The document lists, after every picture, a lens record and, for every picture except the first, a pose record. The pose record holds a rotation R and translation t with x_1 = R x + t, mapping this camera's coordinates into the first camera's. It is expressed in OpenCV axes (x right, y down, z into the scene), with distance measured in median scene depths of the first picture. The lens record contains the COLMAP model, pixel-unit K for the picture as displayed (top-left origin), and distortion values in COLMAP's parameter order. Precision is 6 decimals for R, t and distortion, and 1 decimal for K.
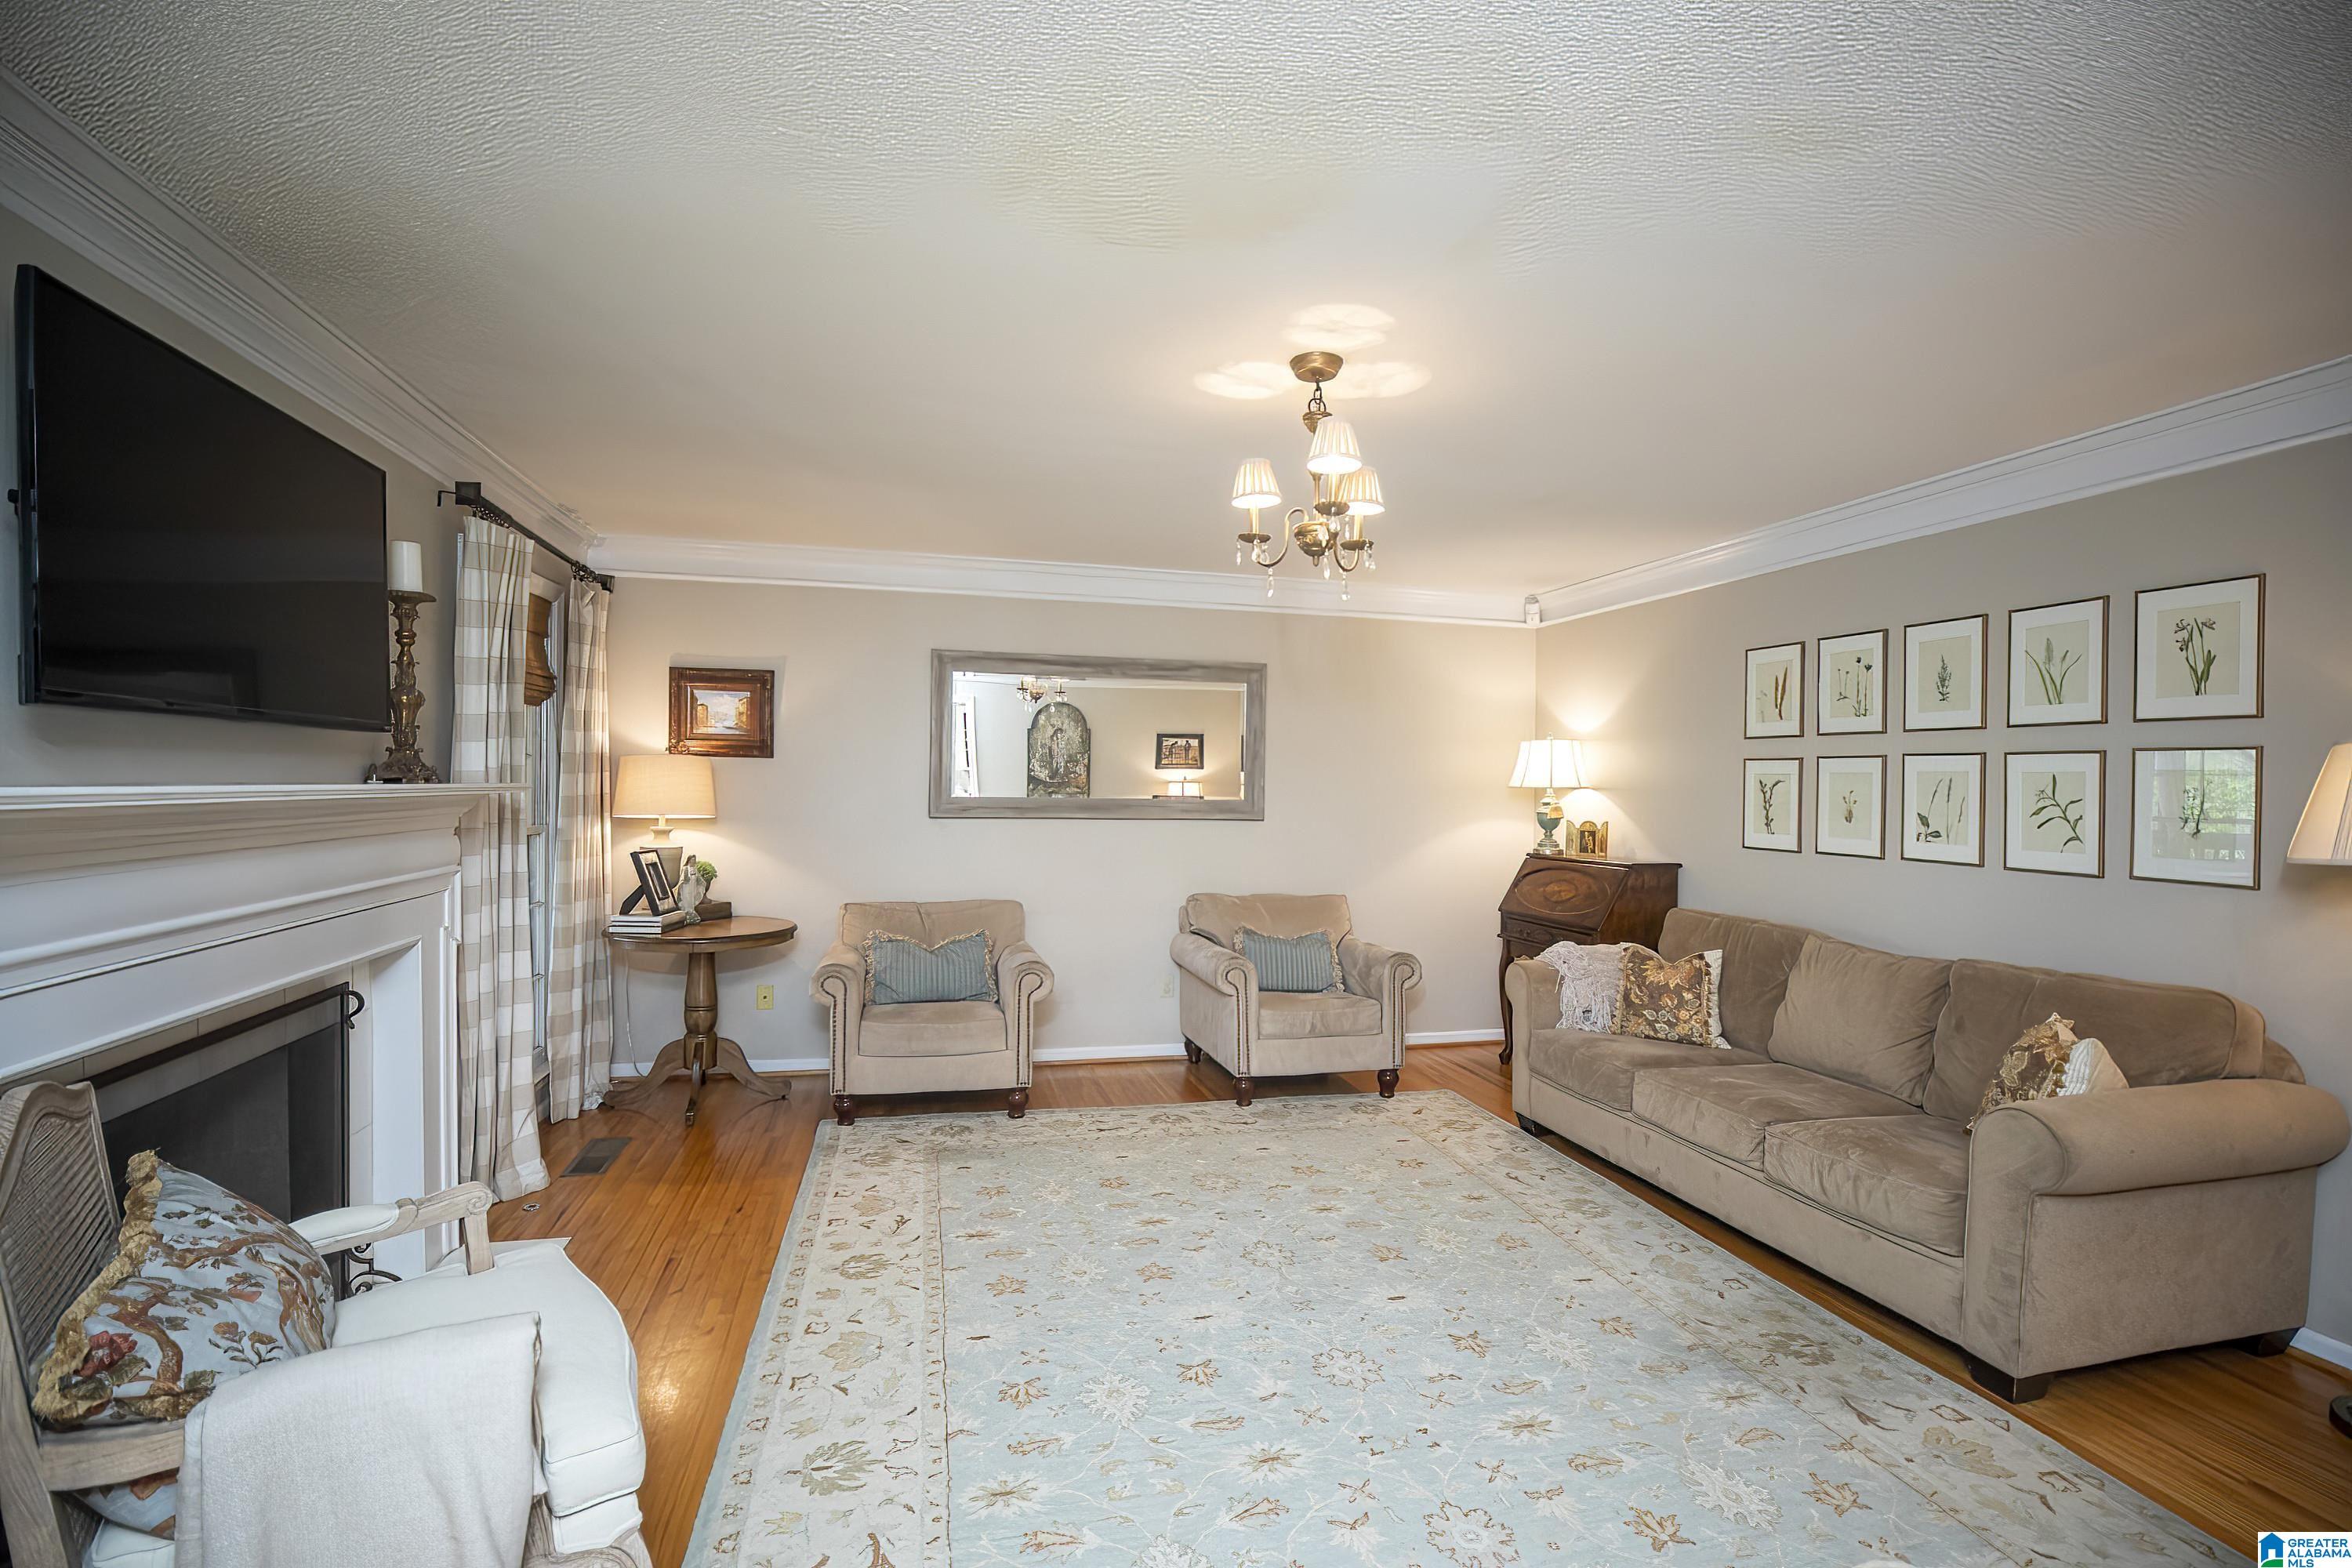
lens RADIAL K [[1075.2, 0, 1173.0], [0, 1075.2, 781.6], [0, 0, 1]] dist [-0.039601, 0.017419]
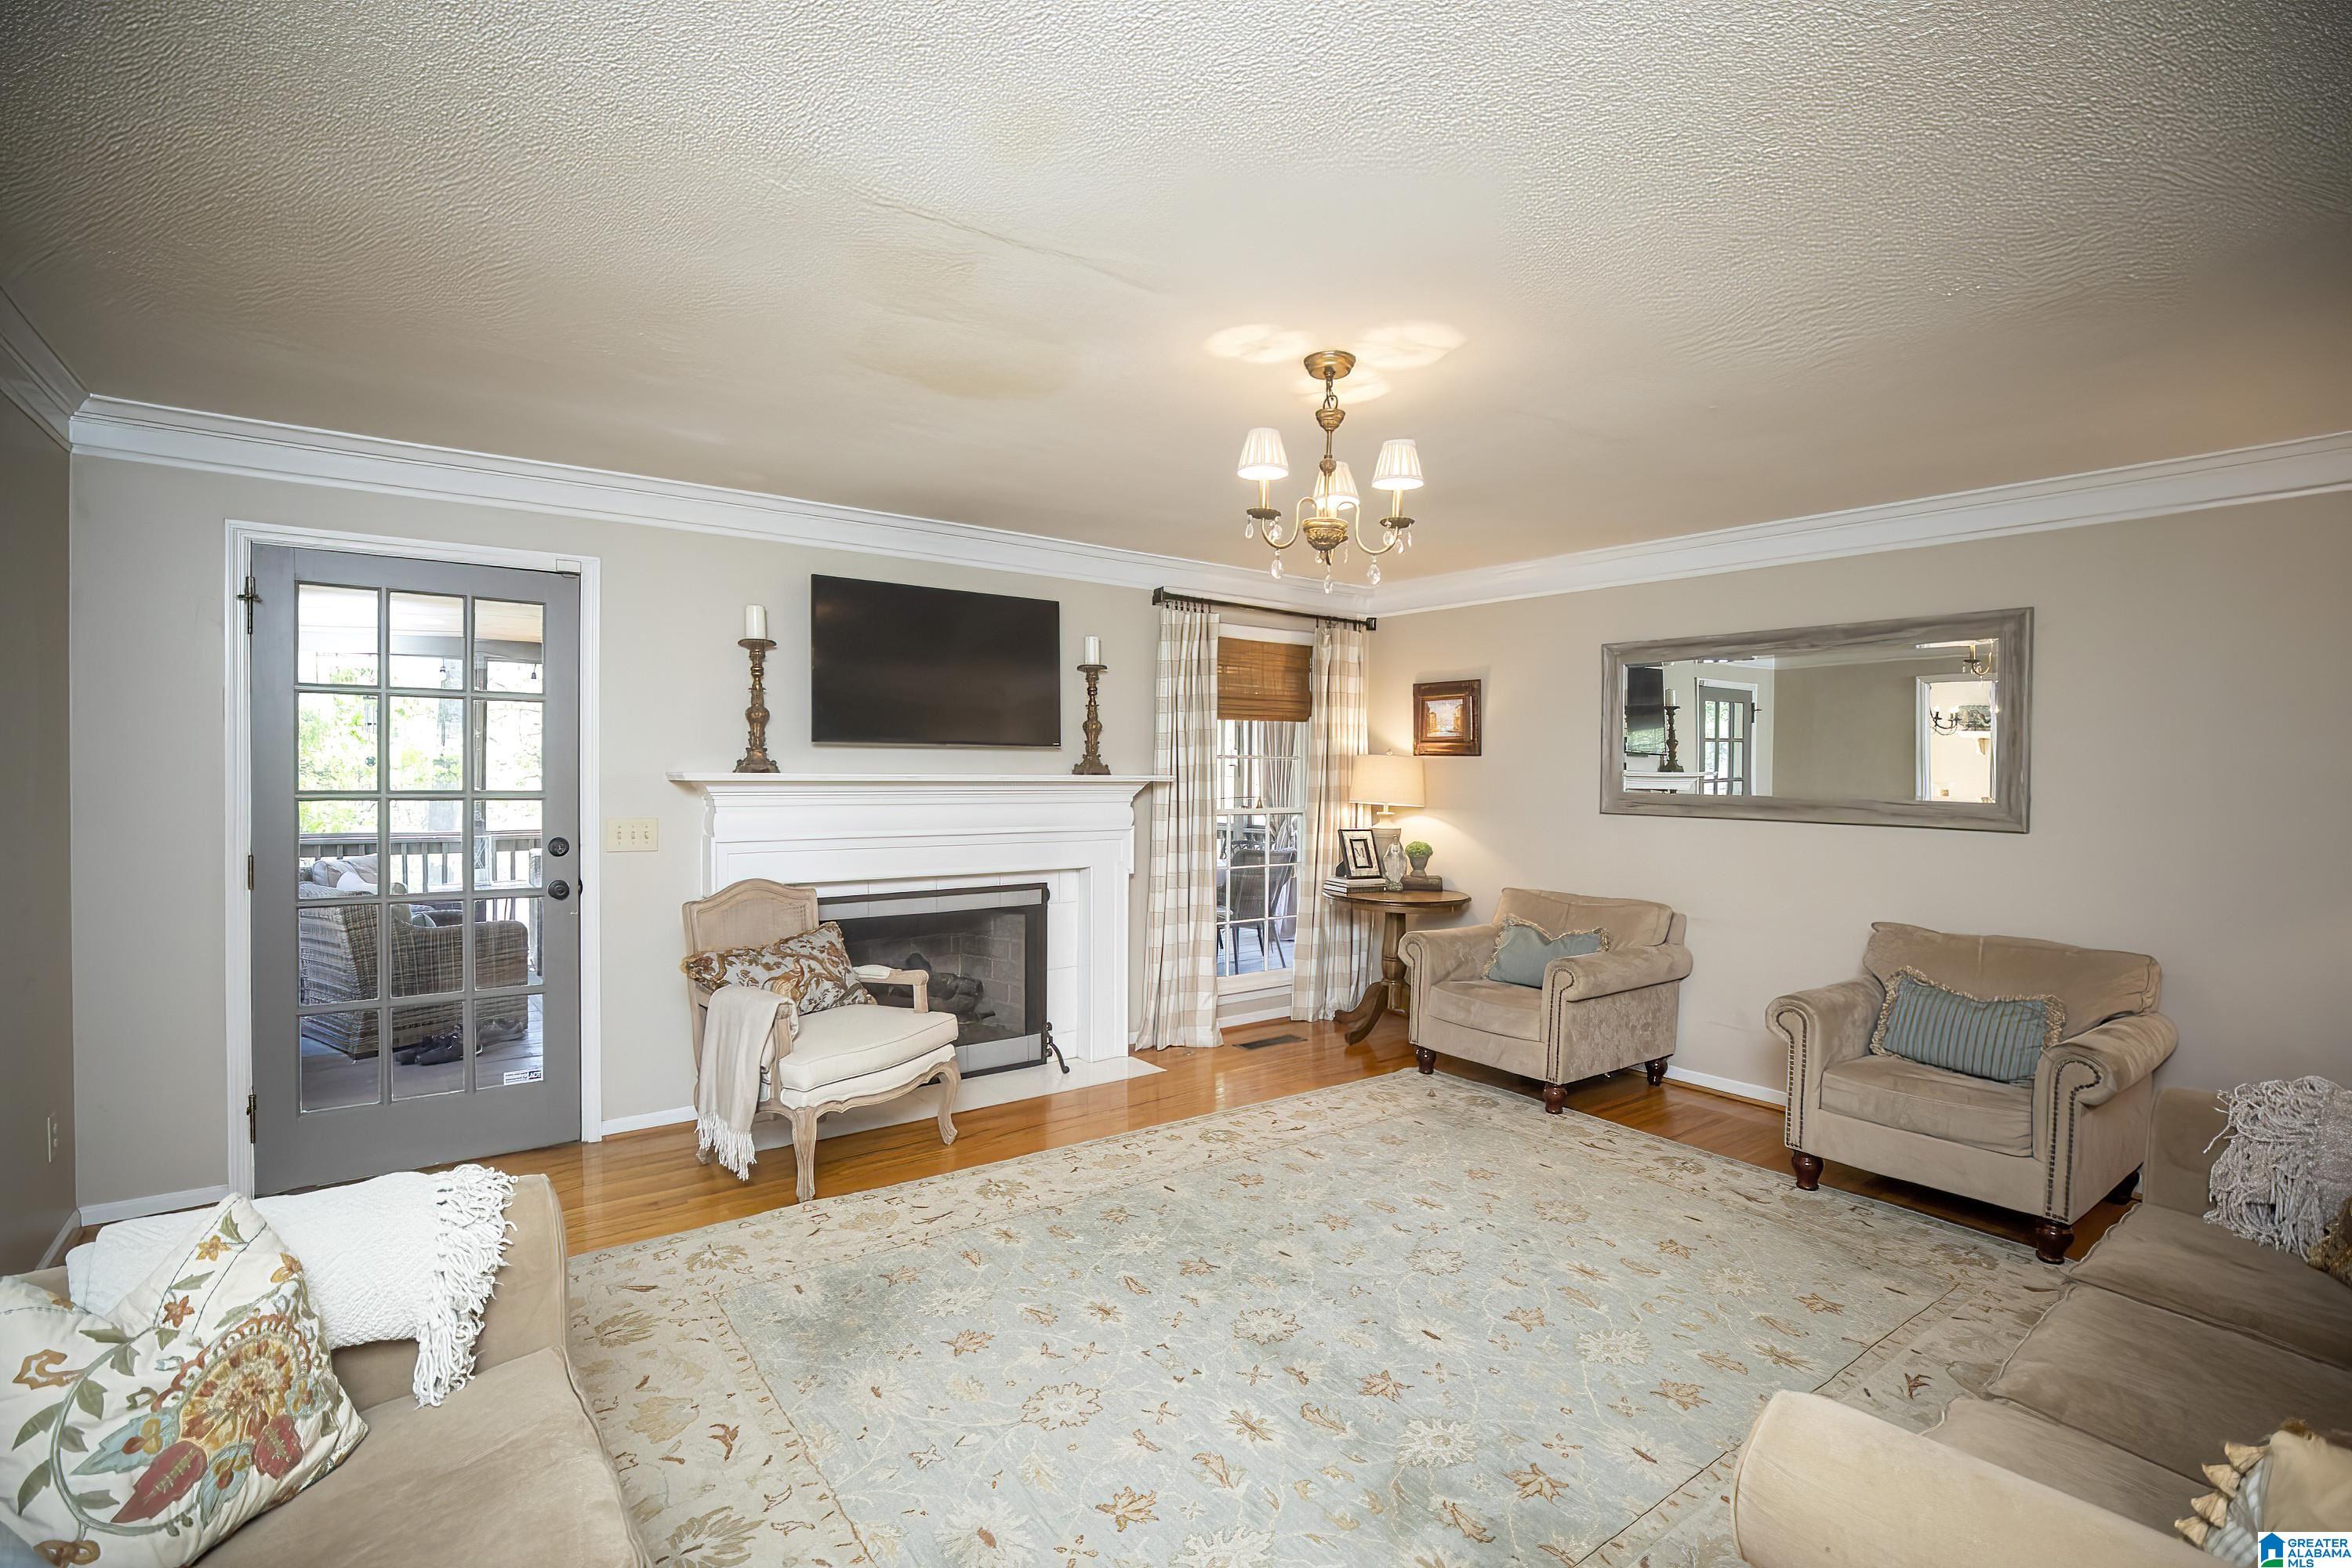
lens RADIAL K [[1075.2, 0, 1173.0], [0, 1075.2, 781.6], [0, 0, 1]] dist [-0.039601, 0.017419]
pose [[0.391707, 0.002561, -0.920087, 0.670482], [-0.005352, 0.999986, 0.000505, 0.007462], [0.920075, 0.004726, 0.391715, 0.303906]]
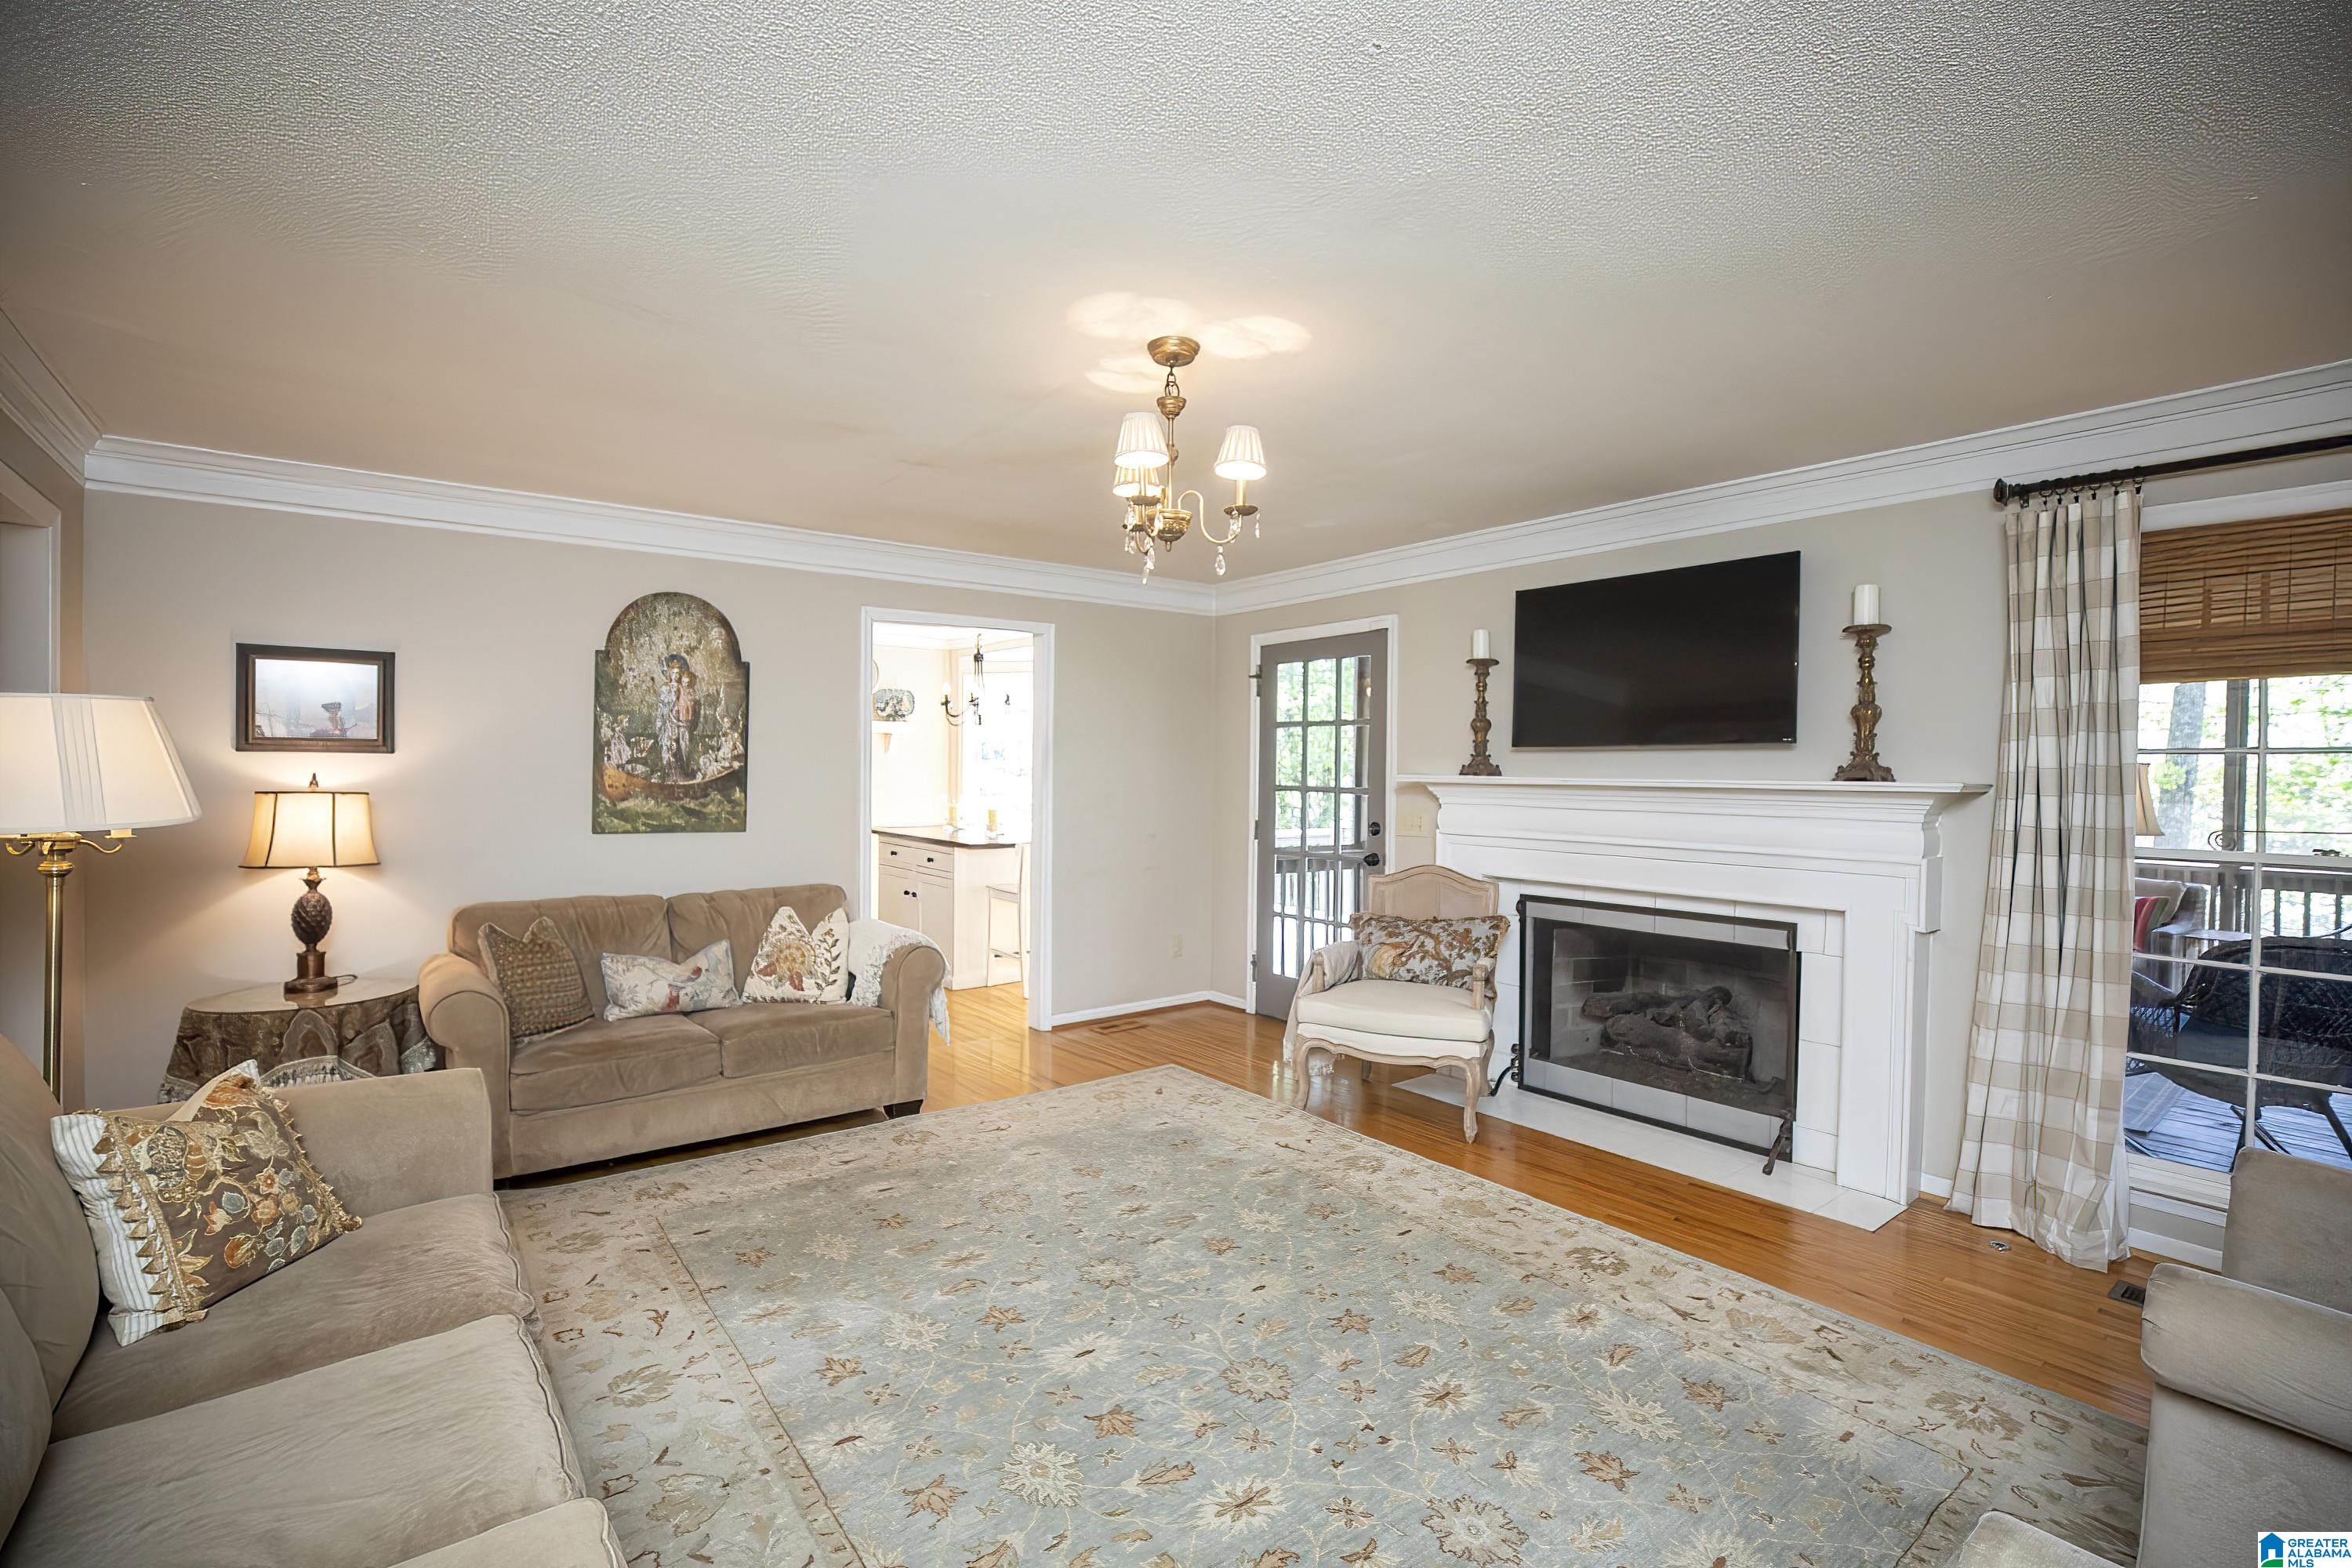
lens RADIAL K [[1075.2, 0, 1173.0], [0, 1075.2, 781.6], [0, 0, 1]] dist [-0.039601, 0.017419]
pose [[-0.915011, -0.013683, -0.403198, 0.351733], [-0.019147, 0.999771, 0.009523, 0.003364], [0.402975, 0.016434, -0.915063, 1.270650]]
